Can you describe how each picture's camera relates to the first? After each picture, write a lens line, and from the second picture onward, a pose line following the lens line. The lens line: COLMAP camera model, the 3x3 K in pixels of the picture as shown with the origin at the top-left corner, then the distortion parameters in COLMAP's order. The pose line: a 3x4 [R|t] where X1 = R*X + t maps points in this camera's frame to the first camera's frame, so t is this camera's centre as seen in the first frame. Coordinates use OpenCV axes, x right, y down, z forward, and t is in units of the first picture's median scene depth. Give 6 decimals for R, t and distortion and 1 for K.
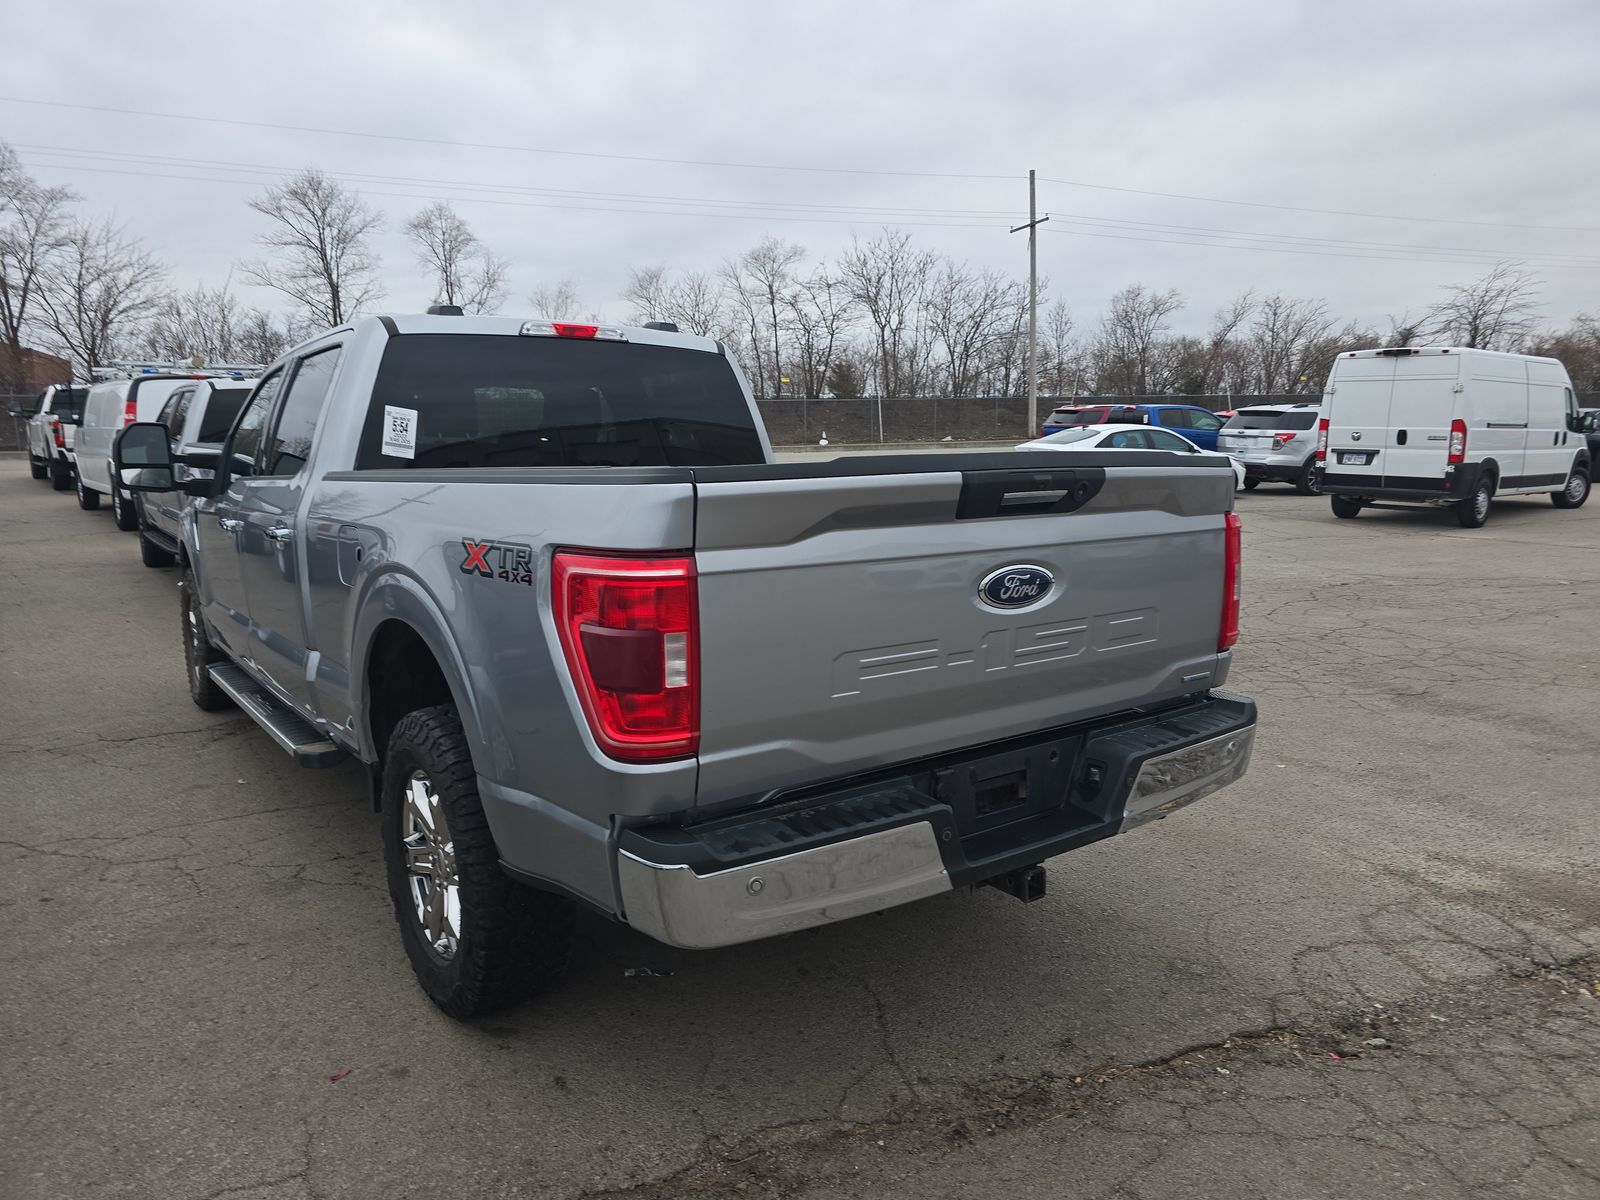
lens RADIAL K [[1068.5, 0, 803.9], [0, 1068.5, 595.1], [0, 0, 1]] dist [0.075073, -0.072987]
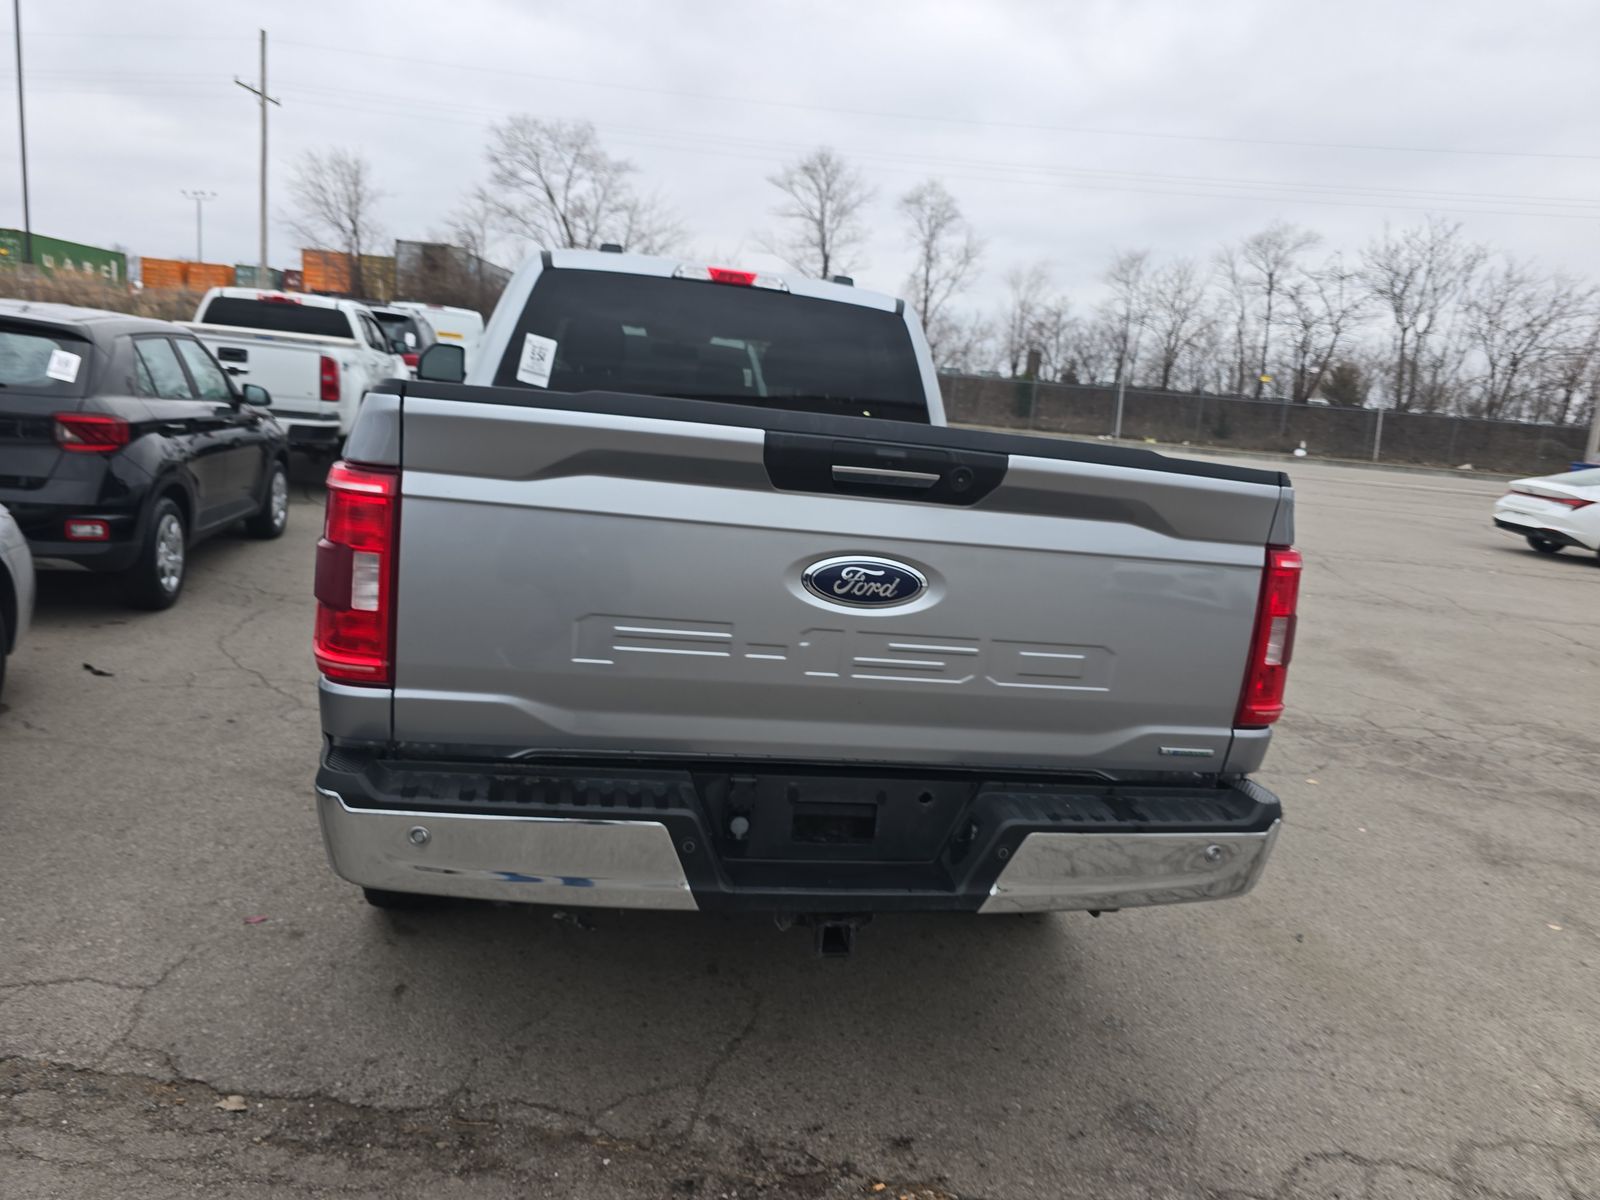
lens RADIAL K [[1081.6, 0, 795.7], [0, 1081.6, 593.4], [0, 0, 1]] dist [0.051904, -0.052147]
pose [[0.899753, 0.171663, -0.401219, 0.025496], [-0.167016, 0.984841, 0.046826, -0.001564], [0.403175, 0.024878, 0.914784, 0.011159]]
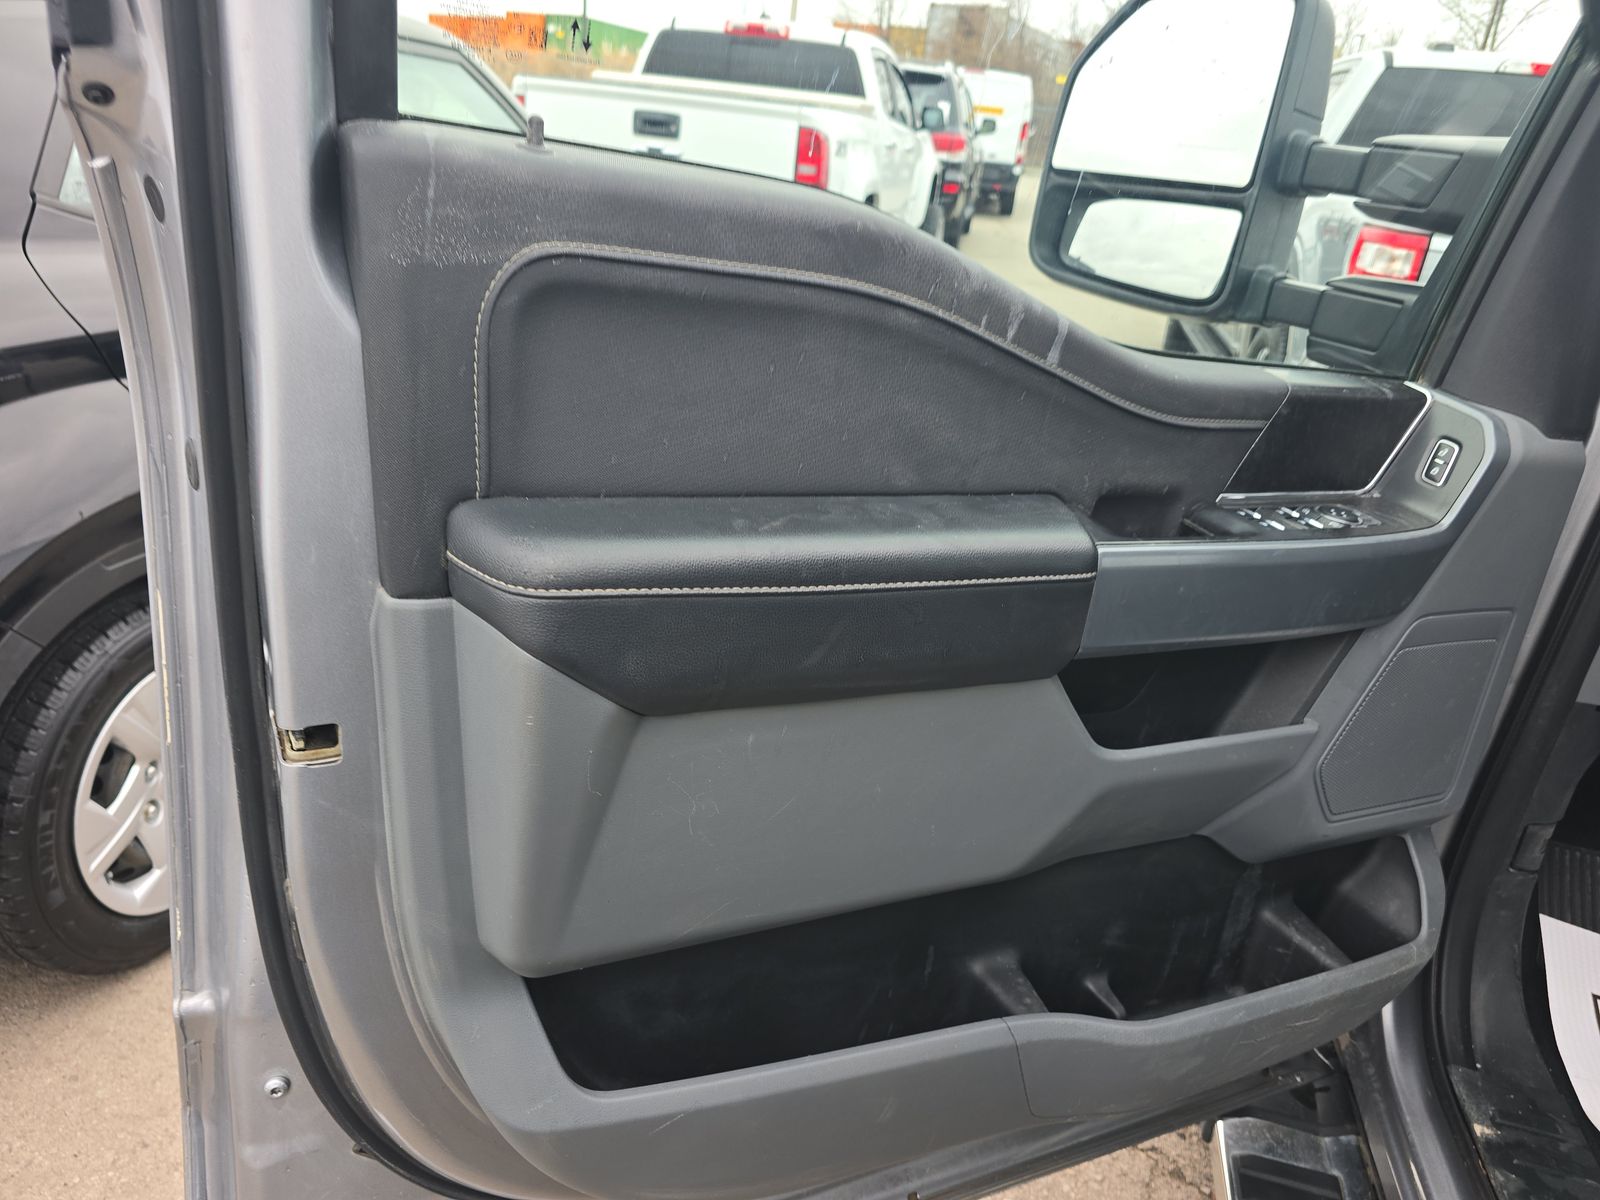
lens RADIAL K [[1068.5, 0, 803.9], [0, 1068.5, 595.1], [0, 0, 1]] dist [0.075073, -0.072987]
pose [[0.633894, 0.373466, -0.677275, -0.058273], [-0.224978, 0.926860, 0.300526, -0.010621], [0.739975, -0.038130, 0.671553, 0.092072]]
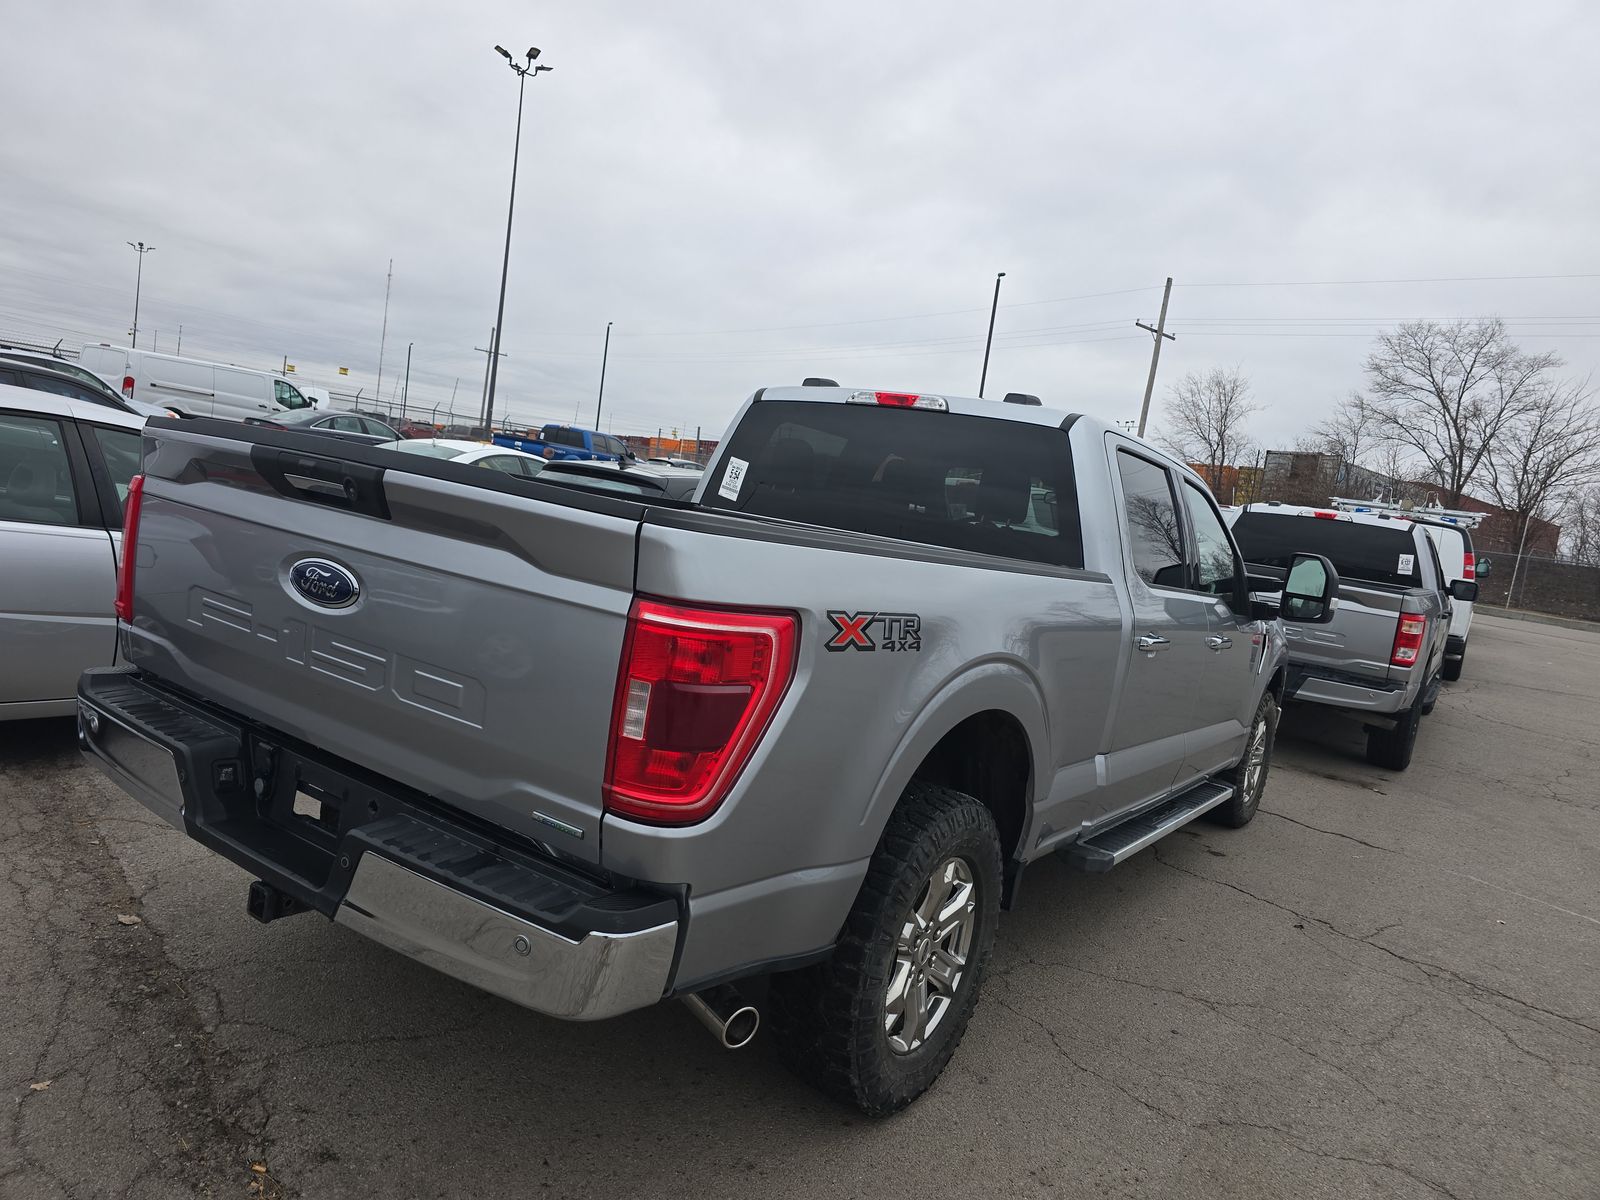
lens RADIAL K [[1066.0, 0, 800.0], [0, 1066.0, 600.0], [0, 0, 1]] dist [0.052809, -0.047357]
pose [[0.326503, 0.144904, -0.934023, 0.063290], [-0.279590, 0.958764, 0.051007, -0.008259], [0.902898, 0.244489, 0.353553, 0.054664]]
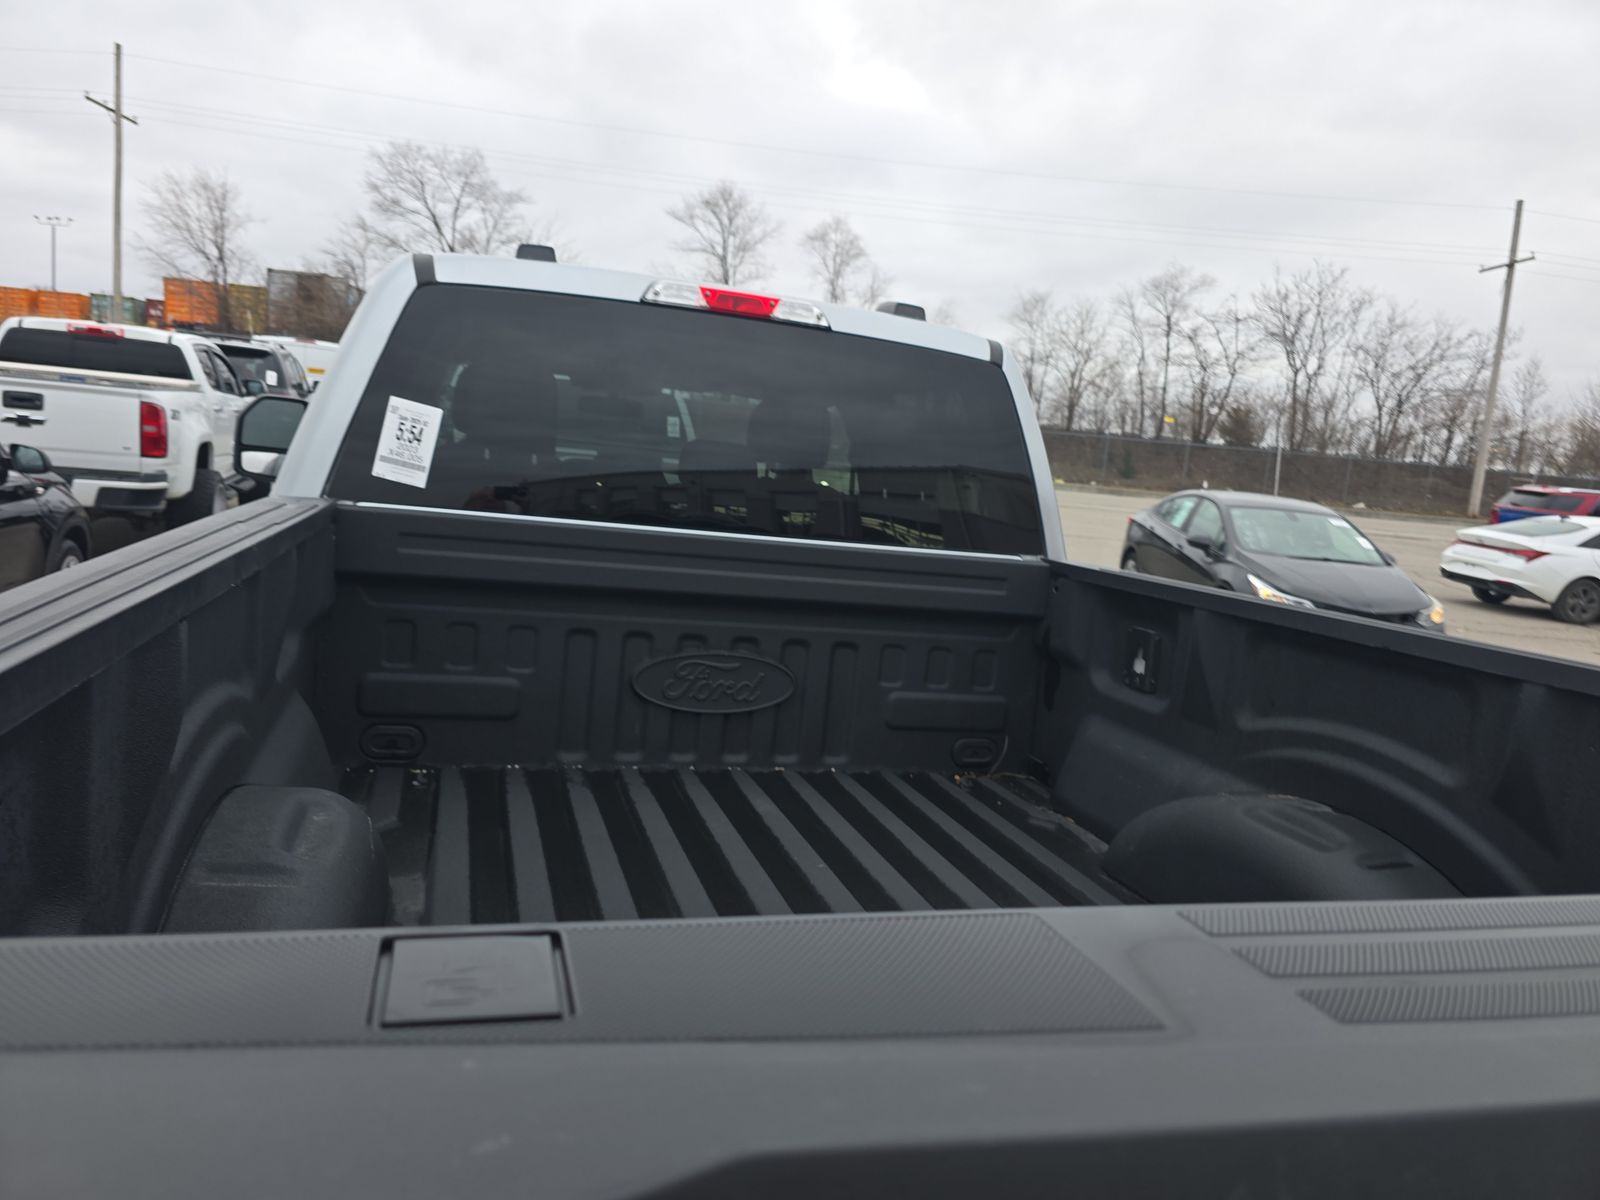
lens RADIAL K [[1081.6, 0, 795.7], [0, 1081.6, 593.4], [0, 0, 1]] dist [0.051904, -0.052147]
pose [[0.936082, 0.146572, -0.319793, 0.002884], [-0.154642, 0.987971, 0.000158, -0.008145], [0.315969, 0.049305, 0.947487, 0.039983]]
